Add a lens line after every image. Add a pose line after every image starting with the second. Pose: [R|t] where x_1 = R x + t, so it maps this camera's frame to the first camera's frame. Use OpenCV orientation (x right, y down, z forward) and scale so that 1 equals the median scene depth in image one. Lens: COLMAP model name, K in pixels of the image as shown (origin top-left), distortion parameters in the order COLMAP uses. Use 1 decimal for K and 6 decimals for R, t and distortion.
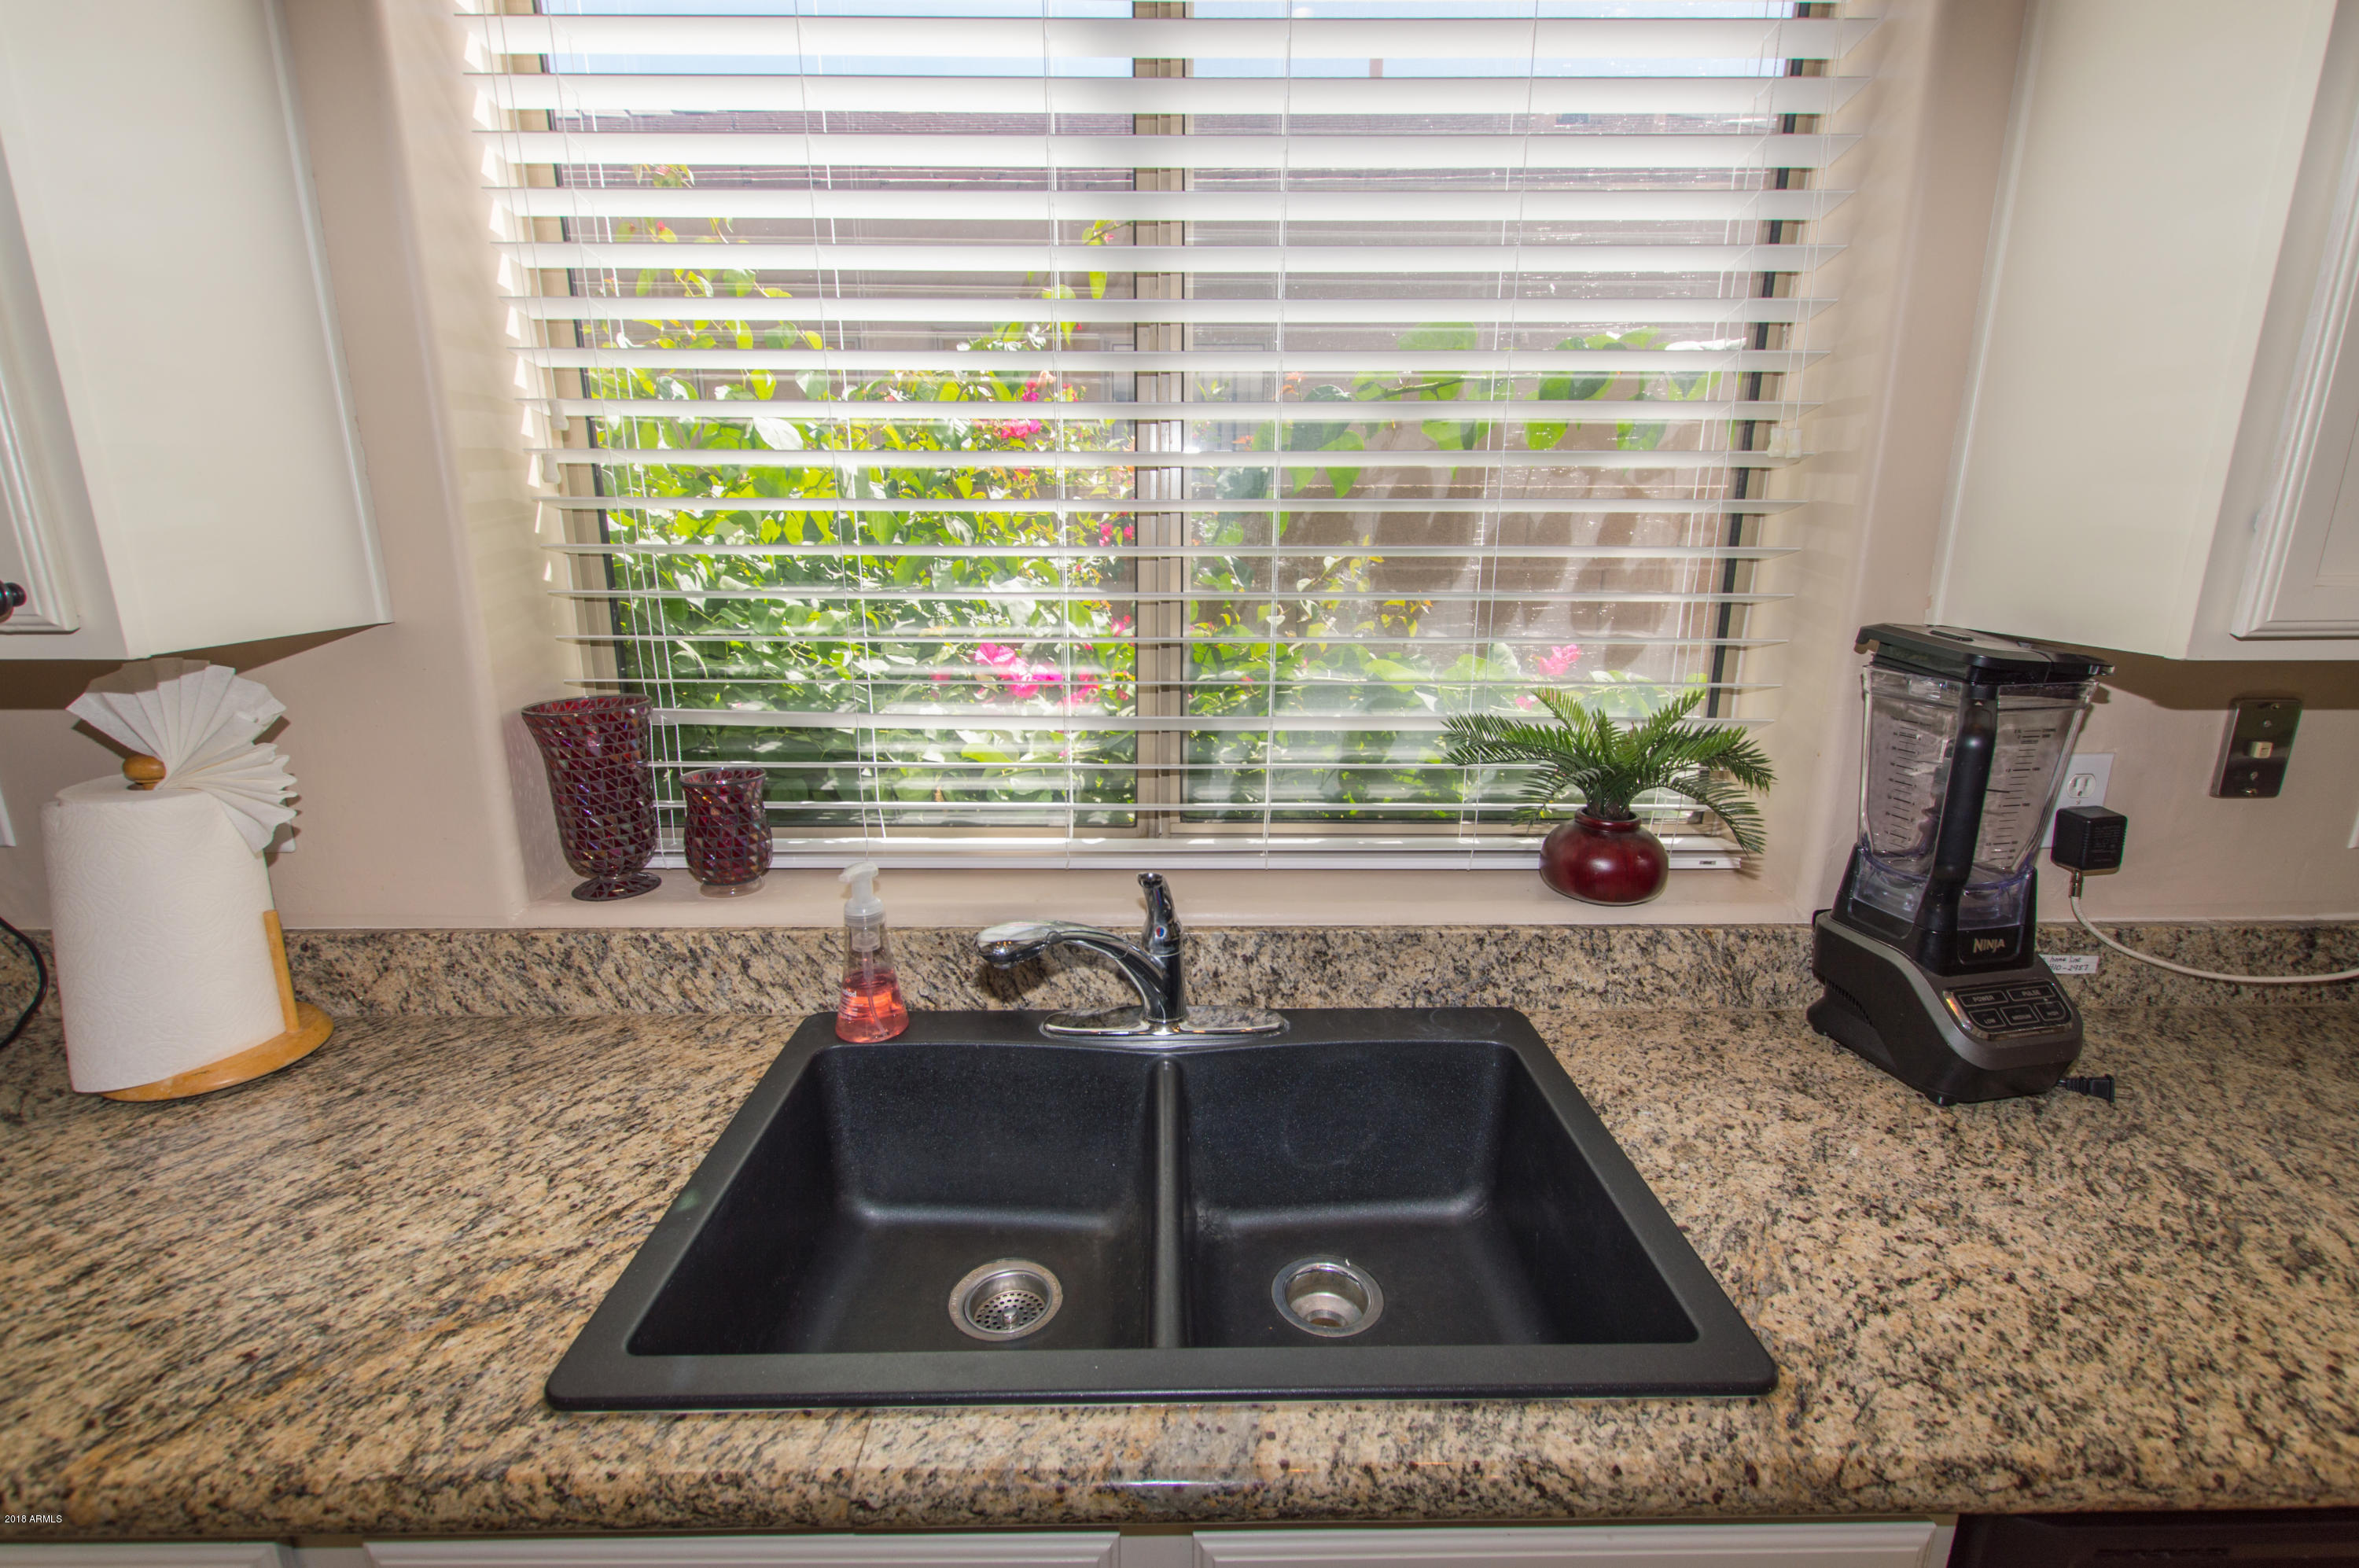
lens RADIAL K [[1061.1, 0, 1195.7], [0, 1061.1, 787.5], [0, 0, 1]] dist [0.001584, -0.002512]
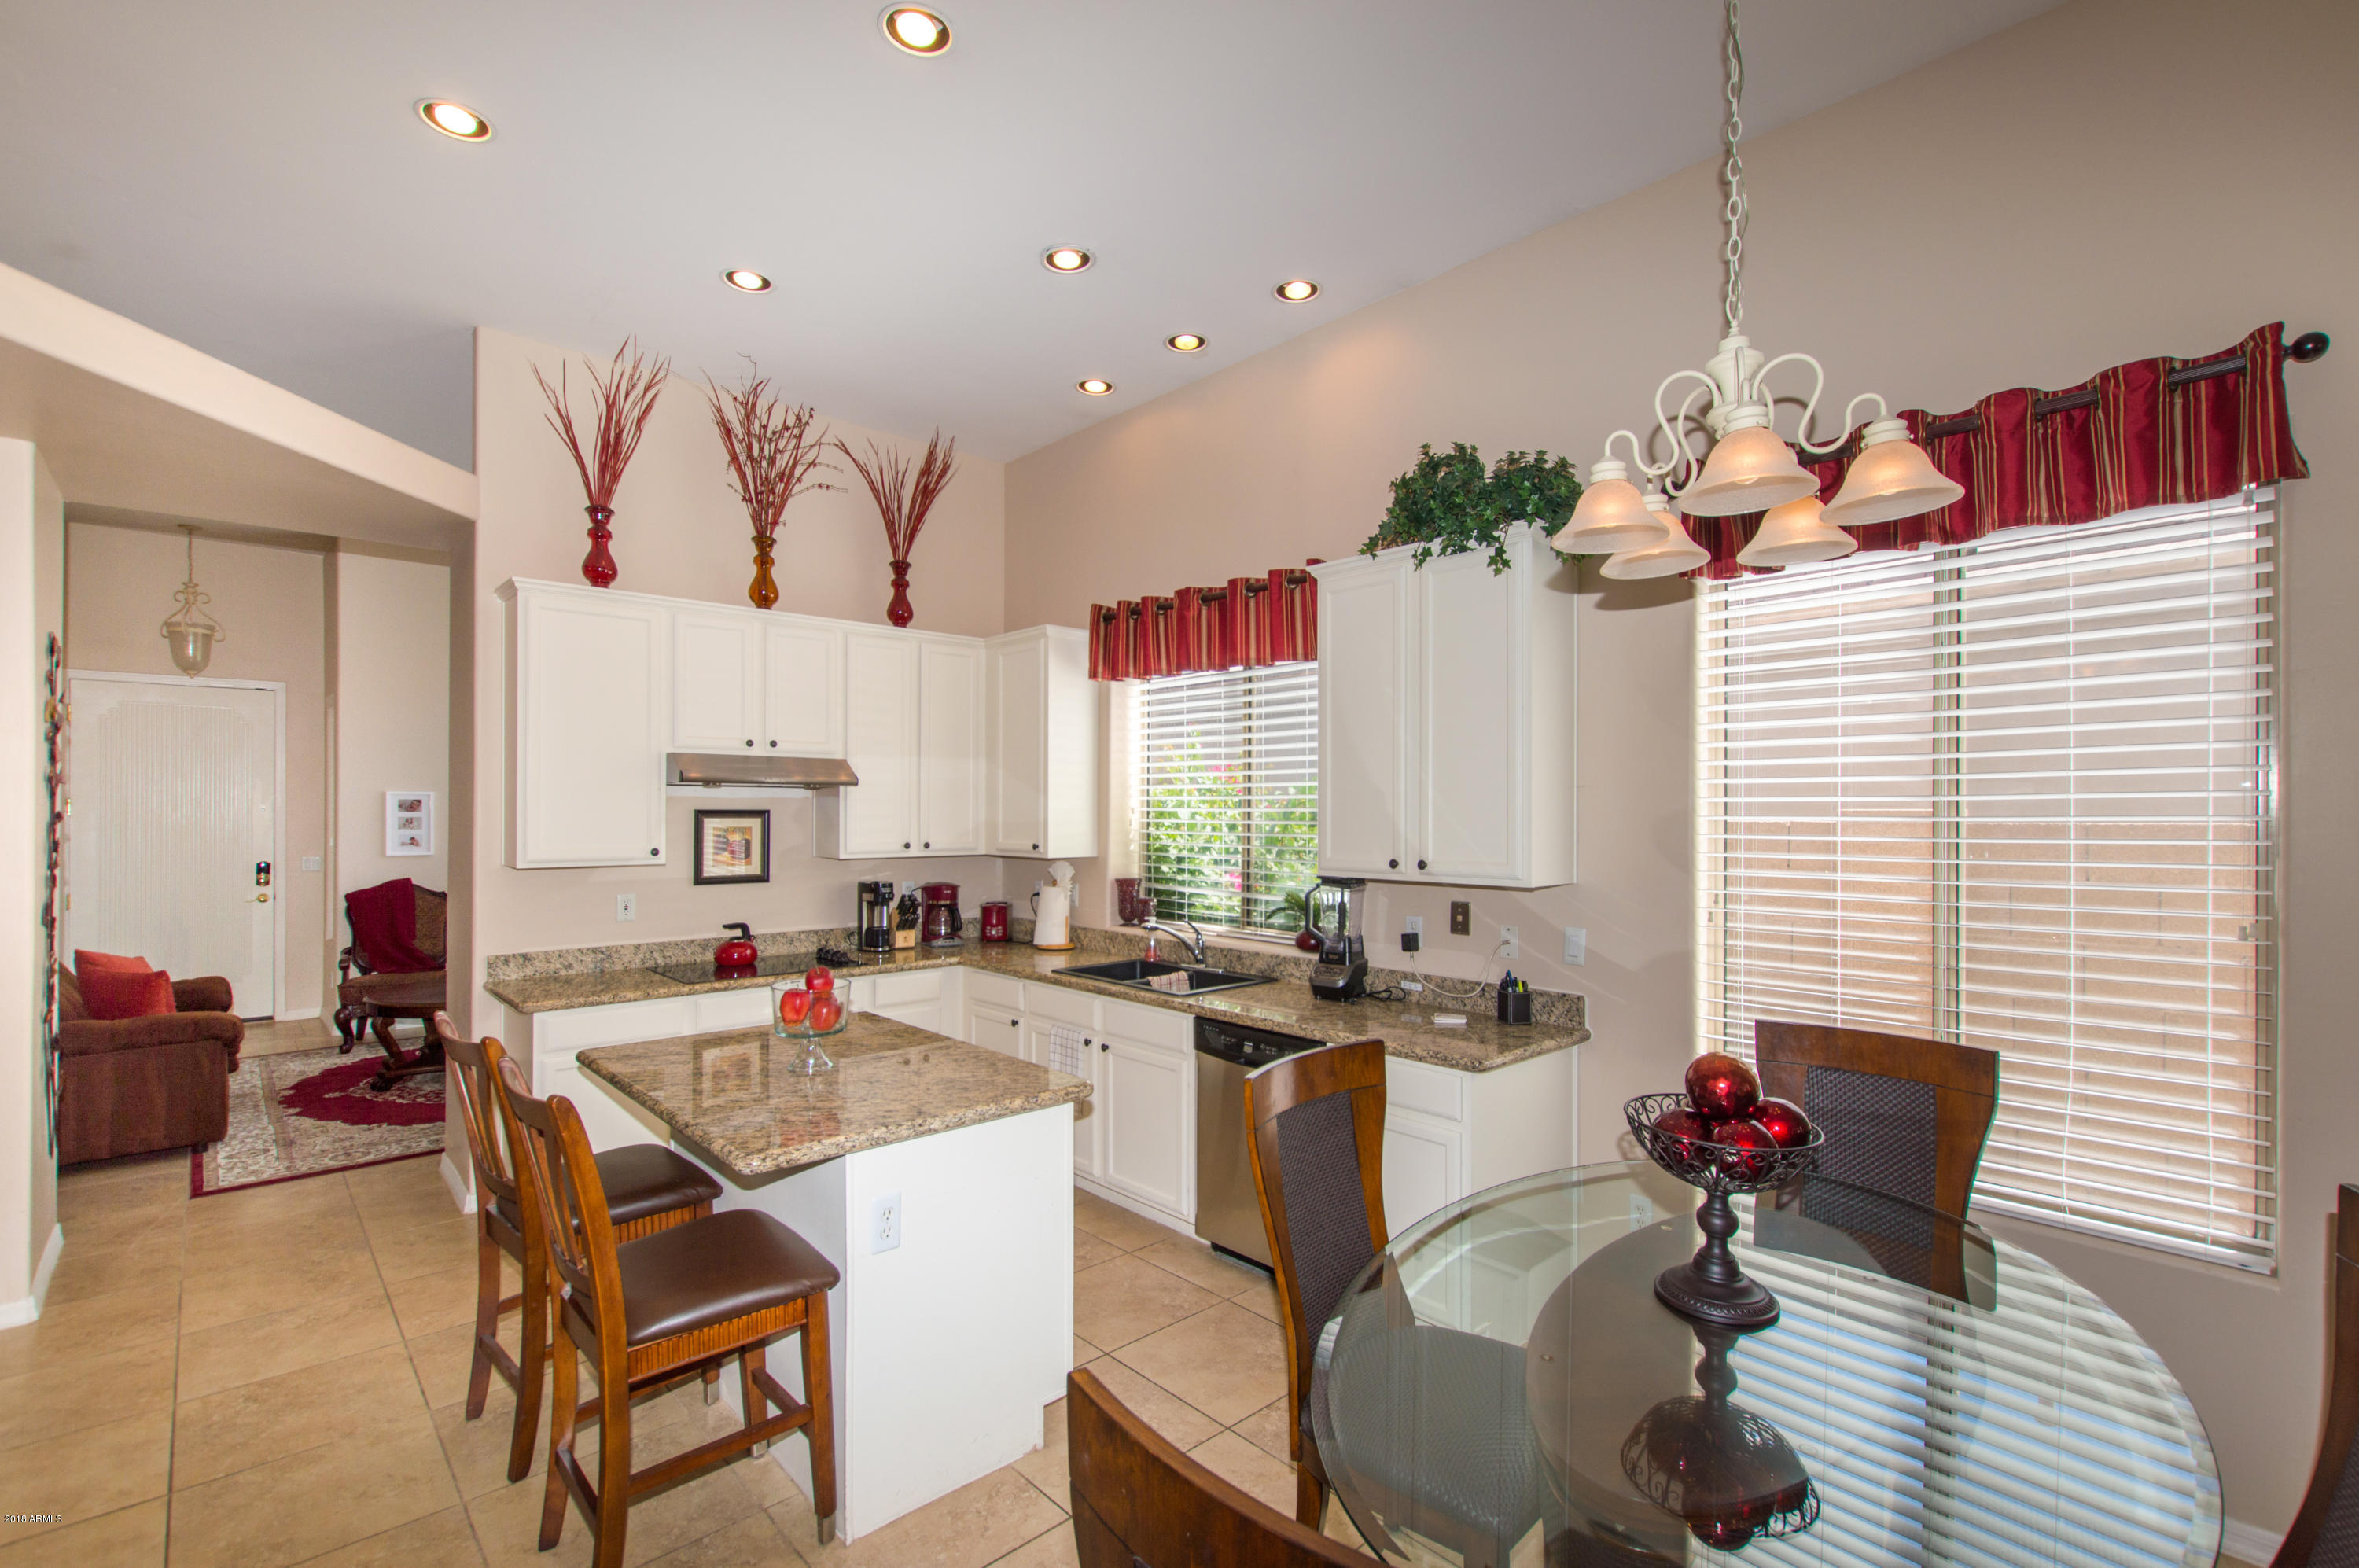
lens RADIAL K [[1061.1, 0, 1127.7], [0, 1061.1, 796.8], [0, 0, 1]] dist [0.001584, -0.002512]
pose [[0.626446, -0.014845, -0.779324, 2.630201], [-0.199185, 0.963574, -0.178466, 0.346871], [0.753586, 0.267029, 0.600670, -1.546684]]
